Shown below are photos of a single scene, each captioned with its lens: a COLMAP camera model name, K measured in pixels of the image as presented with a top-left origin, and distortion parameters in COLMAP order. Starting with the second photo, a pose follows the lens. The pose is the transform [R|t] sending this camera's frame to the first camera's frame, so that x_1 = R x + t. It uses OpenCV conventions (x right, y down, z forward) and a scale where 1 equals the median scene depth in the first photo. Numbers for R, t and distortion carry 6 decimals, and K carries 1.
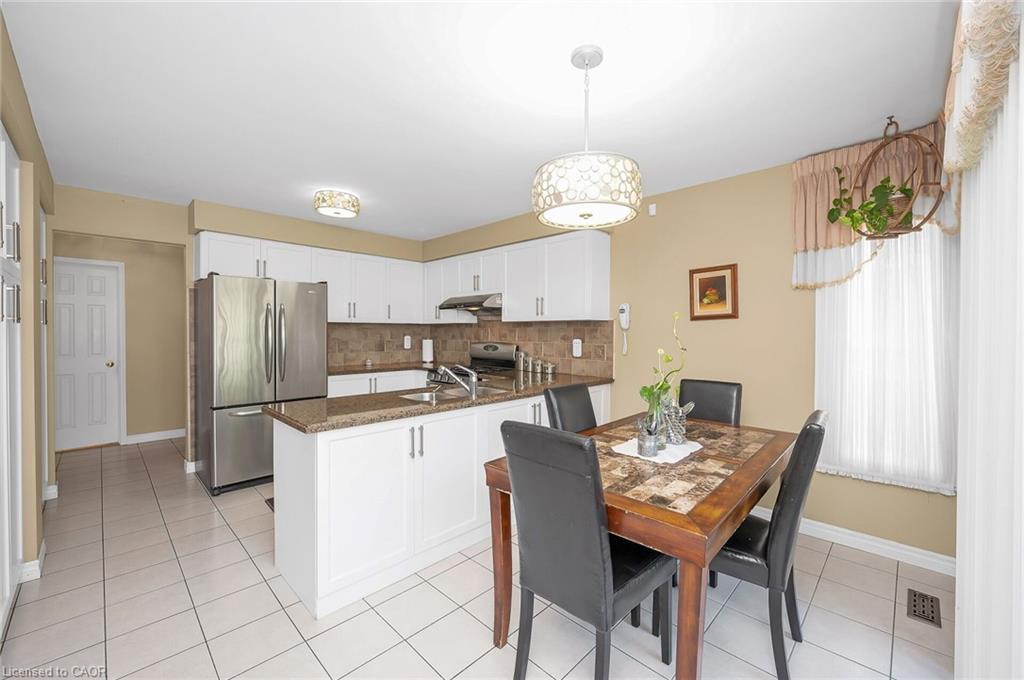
lens RADIAL K [[410.7, 0, 515.4], [0, 410.7, 335.3], [0, 0, 1]] dist [-0.003062, 0.000125]
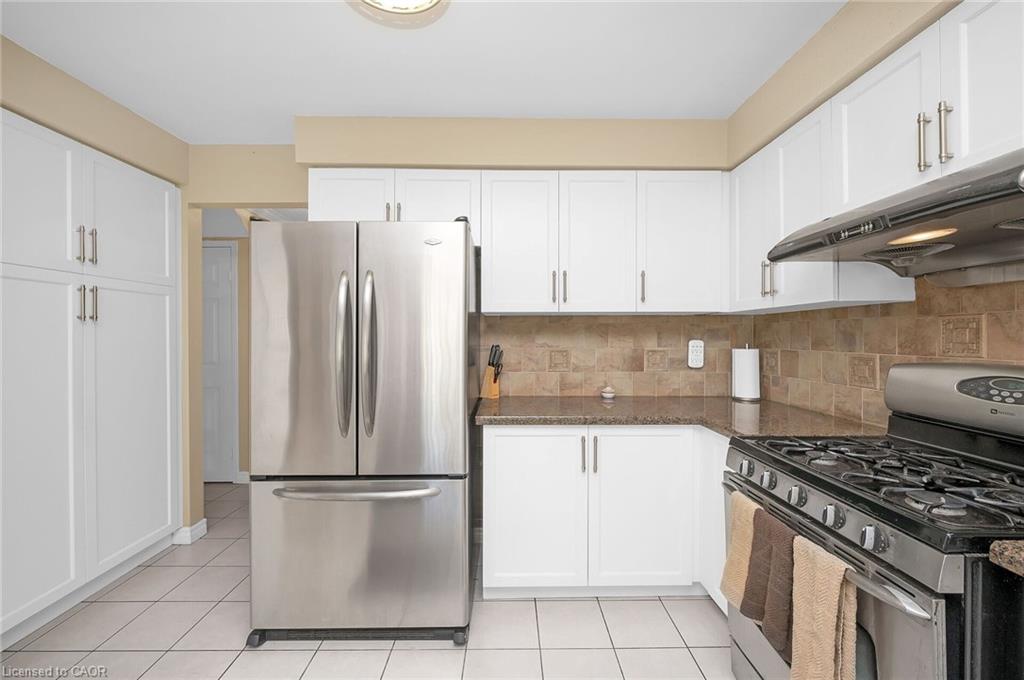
lens RADIAL K [[410.7, 0, 502.8], [0, 410.7, 338.4], [0, 0, 1]] dist [-0.003062, 0.000125]
pose [[0.701134, 0.002477, -0.713025, -0.118667], [-0.004350, 0.999990, -0.000804, 0.001047], [0.713016, 0.003665, 0.701138, 0.725739]]
